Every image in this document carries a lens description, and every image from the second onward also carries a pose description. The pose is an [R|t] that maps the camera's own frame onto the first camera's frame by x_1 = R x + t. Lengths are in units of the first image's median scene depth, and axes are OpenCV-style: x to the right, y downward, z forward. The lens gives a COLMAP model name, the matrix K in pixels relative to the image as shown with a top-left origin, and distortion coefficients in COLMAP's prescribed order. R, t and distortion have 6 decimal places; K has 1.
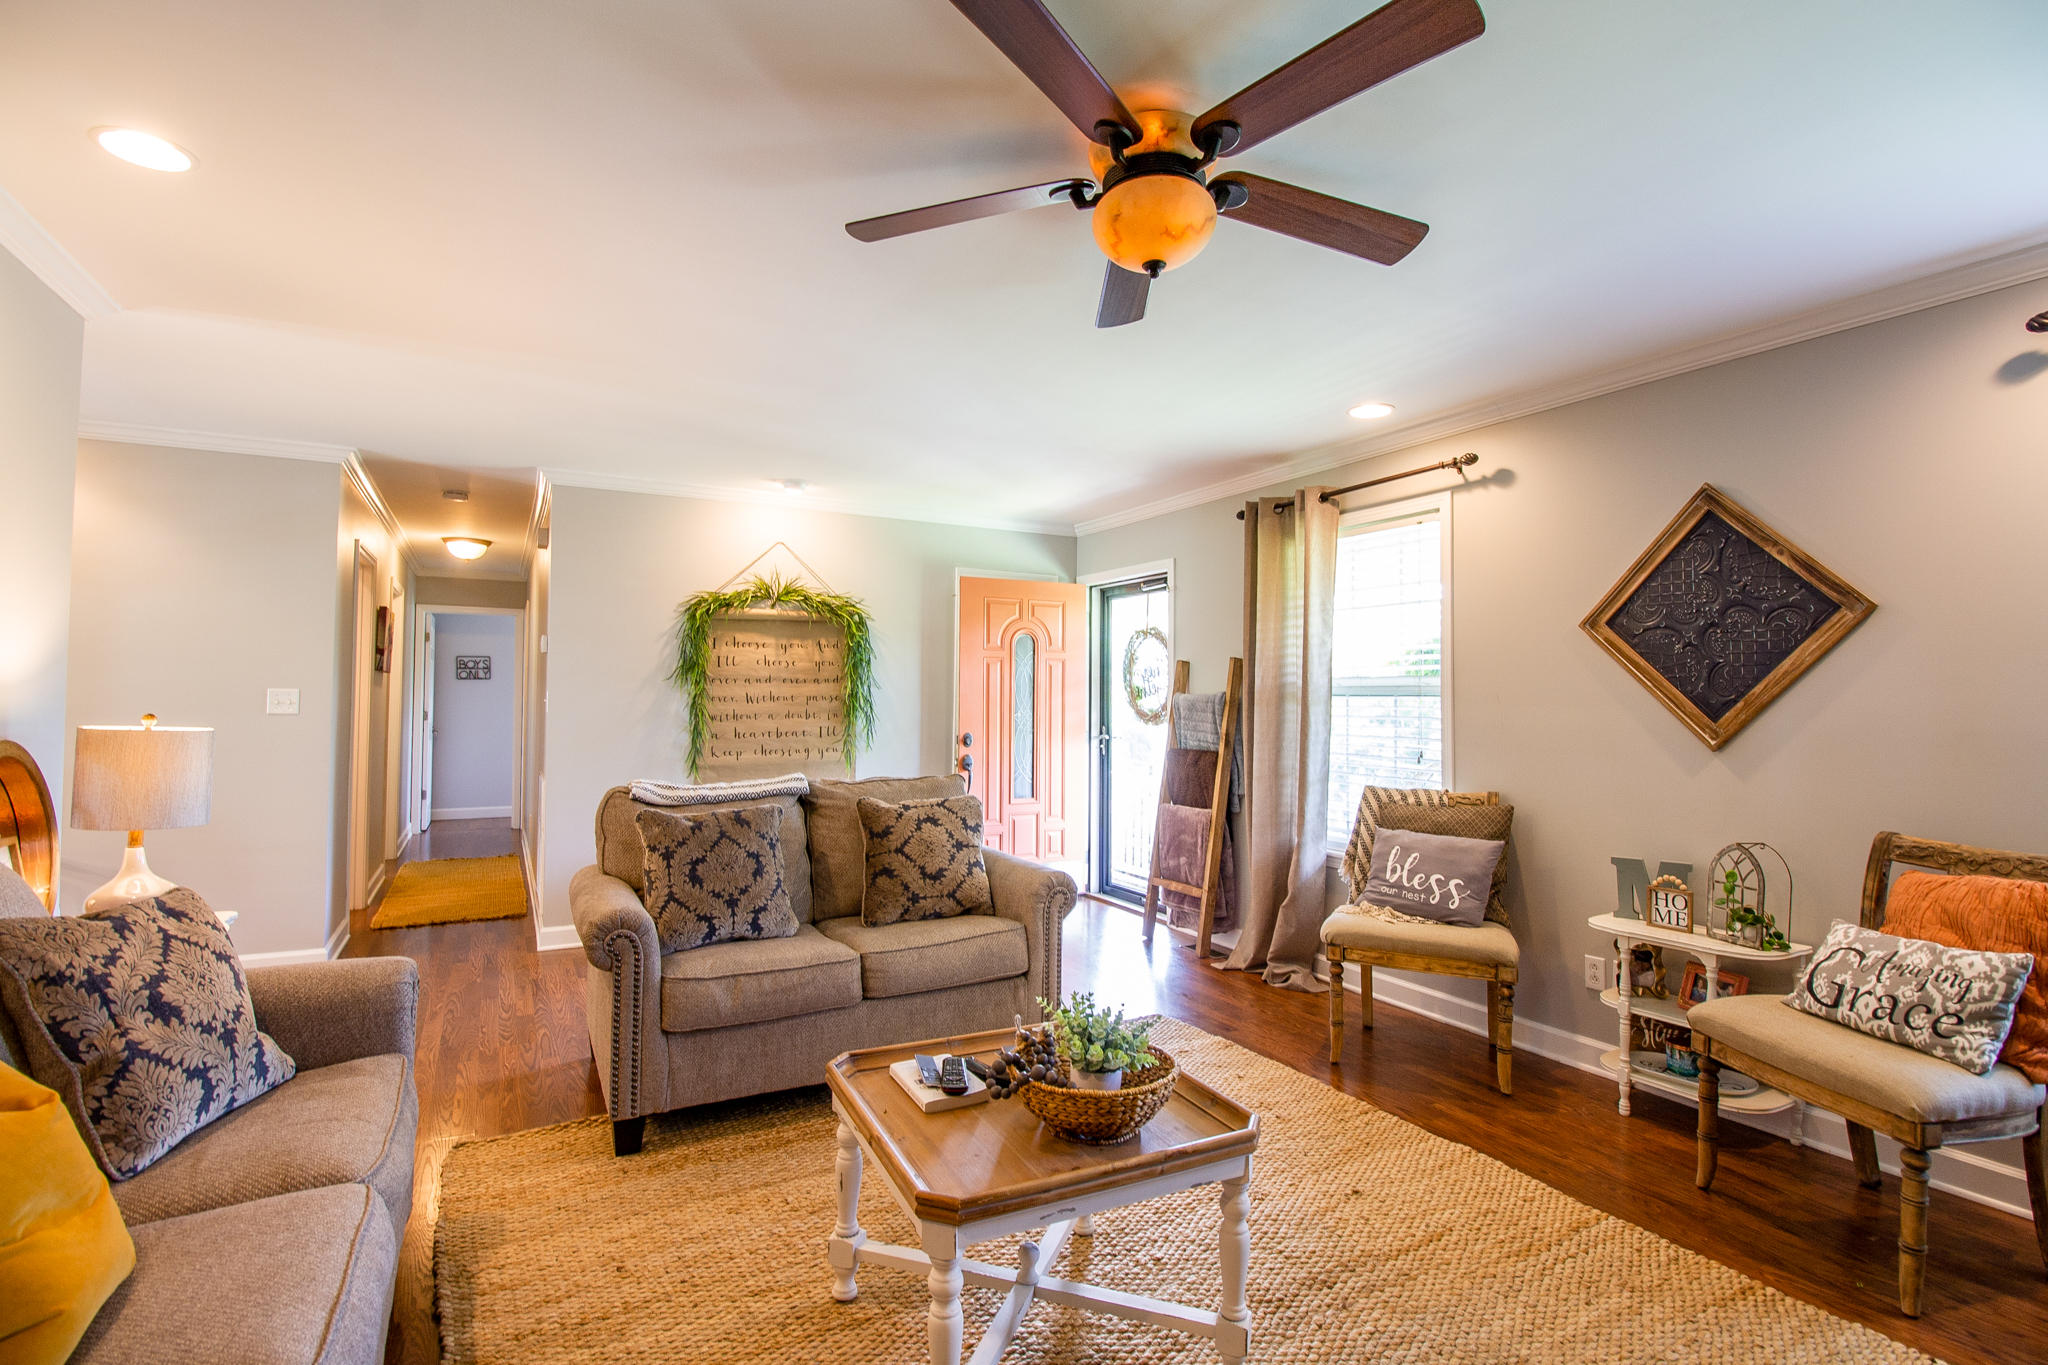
lens RADIAL K [[978.0, 0, 1026.0], [0, 978.0, 668.2], [0, 0, 1]] dist [0.000288, -0.015361]
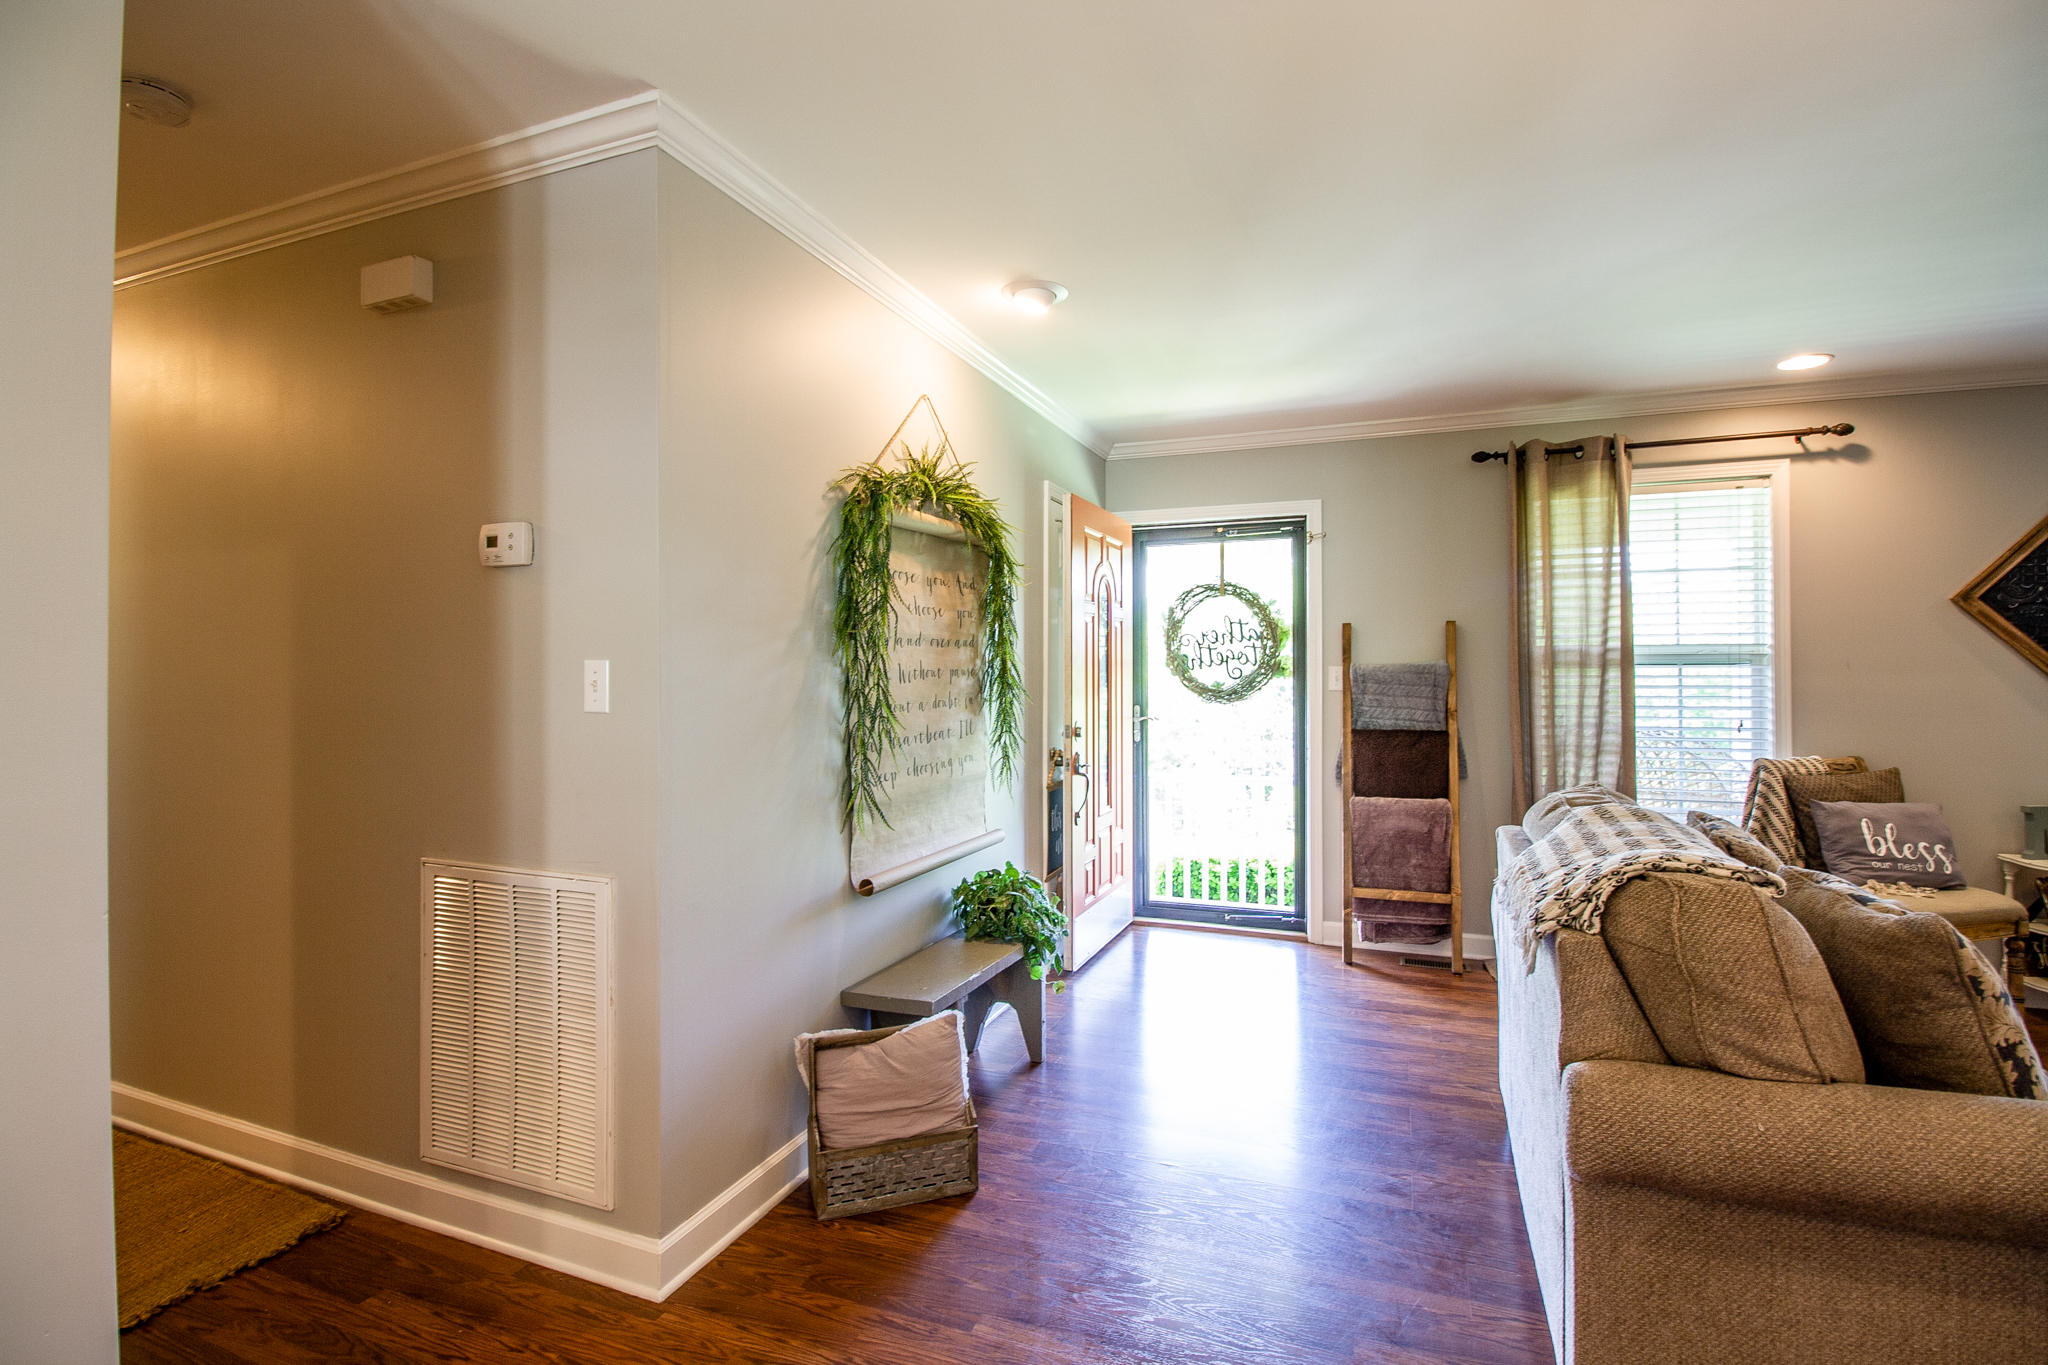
lens RADIAL K [[957.0, 0, 1029.9], [0, 957.0, 667.9], [0, 0, 1]] dist [0.000164, -0.013806]
pose [[0.759631, -0.006344, 0.650324, -0.982904], [-0.012728, 0.999616, 0.024619, 0.022898], [-0.650230, -0.026978, 0.759258, 0.945056]]
